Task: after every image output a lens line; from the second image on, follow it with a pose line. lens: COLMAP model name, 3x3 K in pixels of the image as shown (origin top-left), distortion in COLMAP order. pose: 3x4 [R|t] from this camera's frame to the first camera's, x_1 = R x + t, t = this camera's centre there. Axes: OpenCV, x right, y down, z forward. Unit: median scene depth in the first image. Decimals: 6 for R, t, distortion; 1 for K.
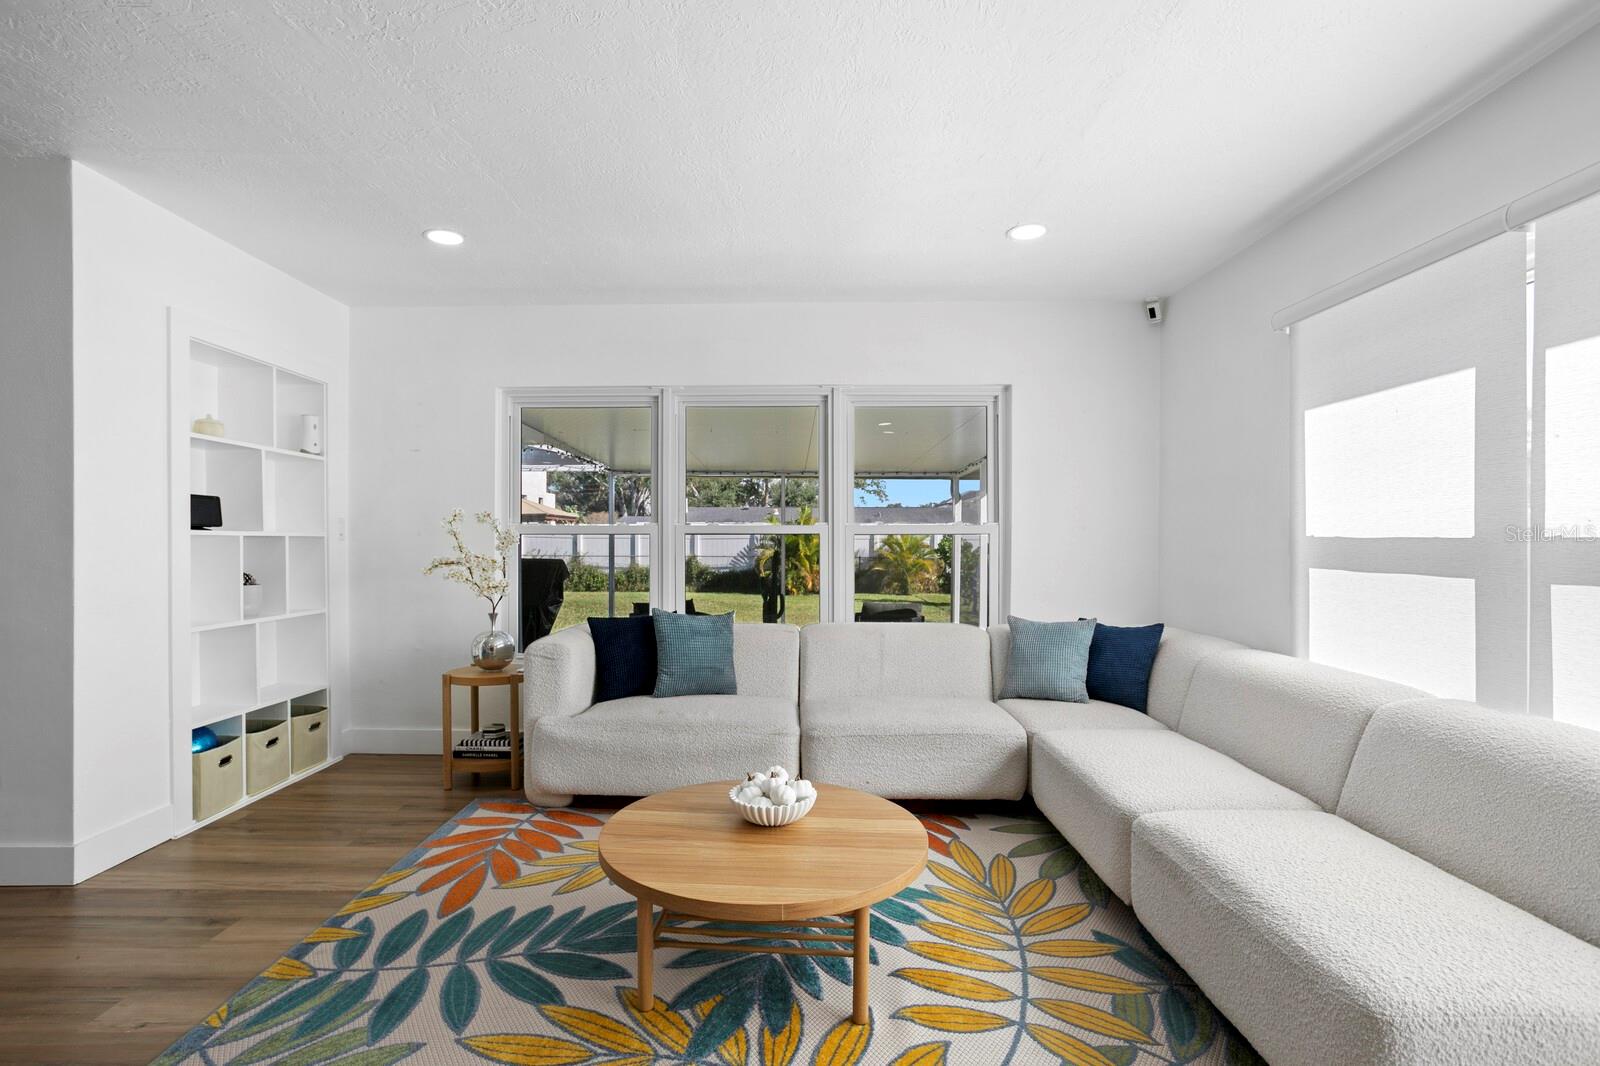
lens RADIAL K [[770.6, 0, 801.1], [0, 770.6, 539.2], [0, 0, 1]] dist [-0.036455, 0.020427]
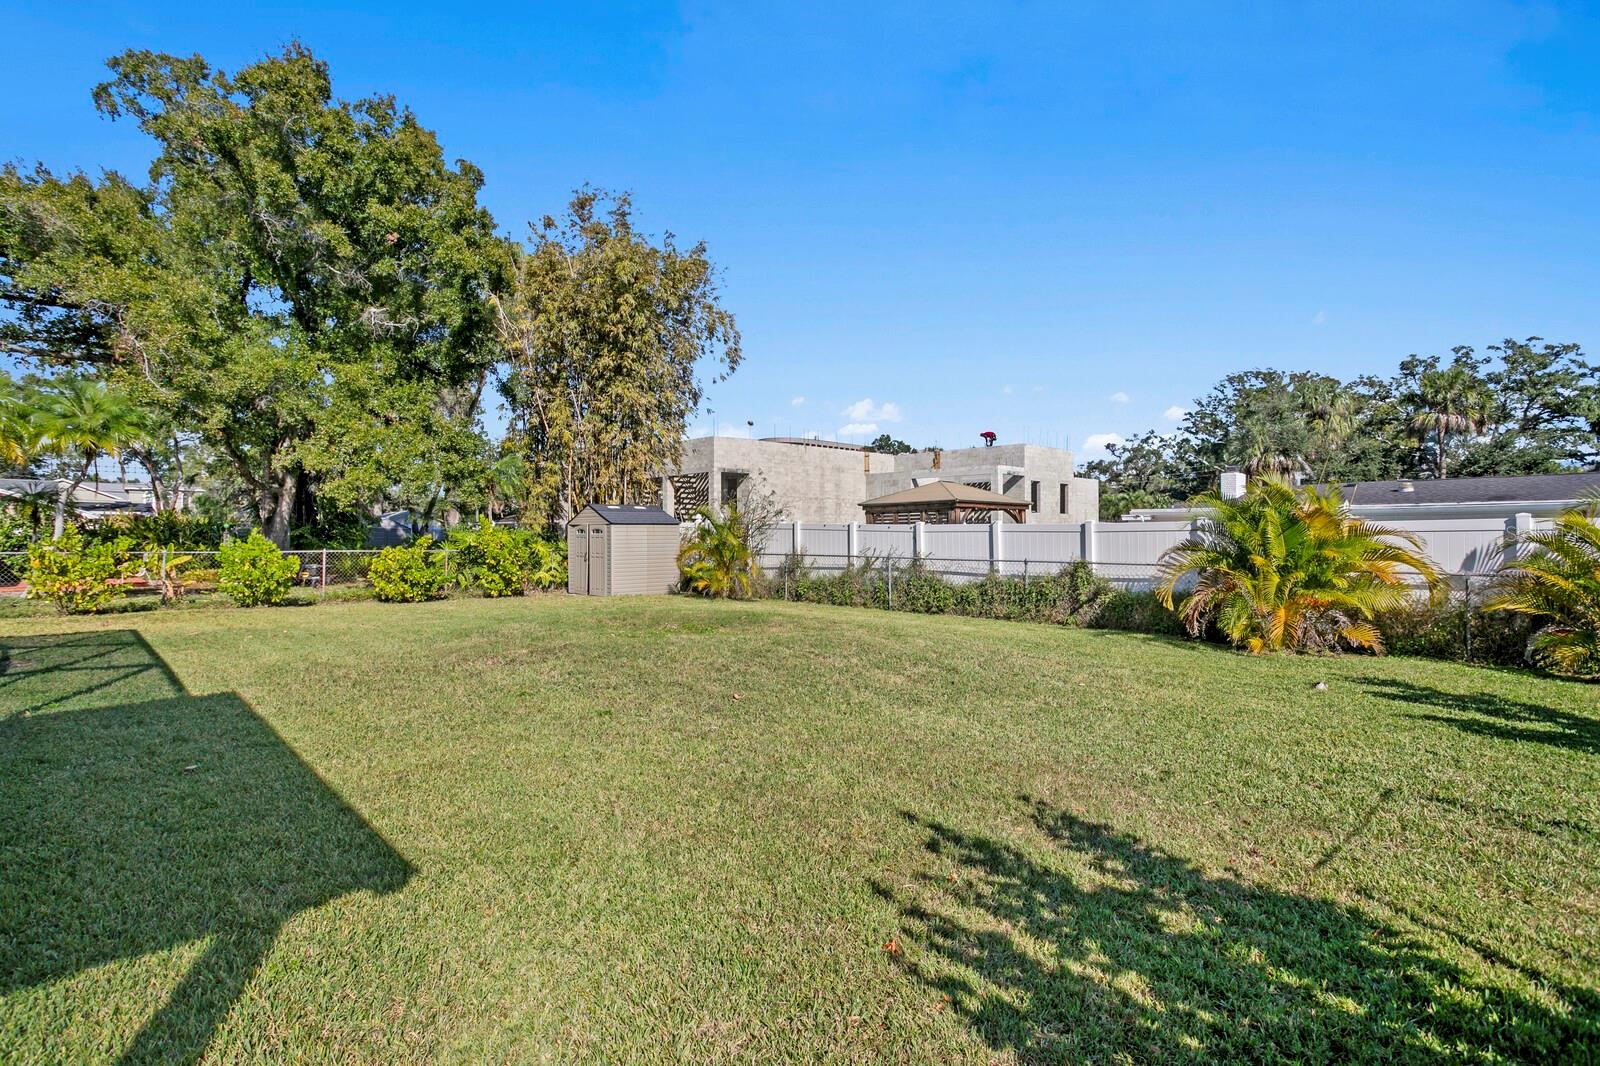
lens RADIAL K [[770.6, 0, 779.5], [0, 770.6, 525.0], [0, 0, 1]] dist [-0.036455, 0.020427]
pose [[0.682008, -0.014355, -0.731204, 0.117862], [0.003402, 0.999859, -0.016456, 0.003450], [0.731337, 0.008735, 0.681961, 0.453539]]
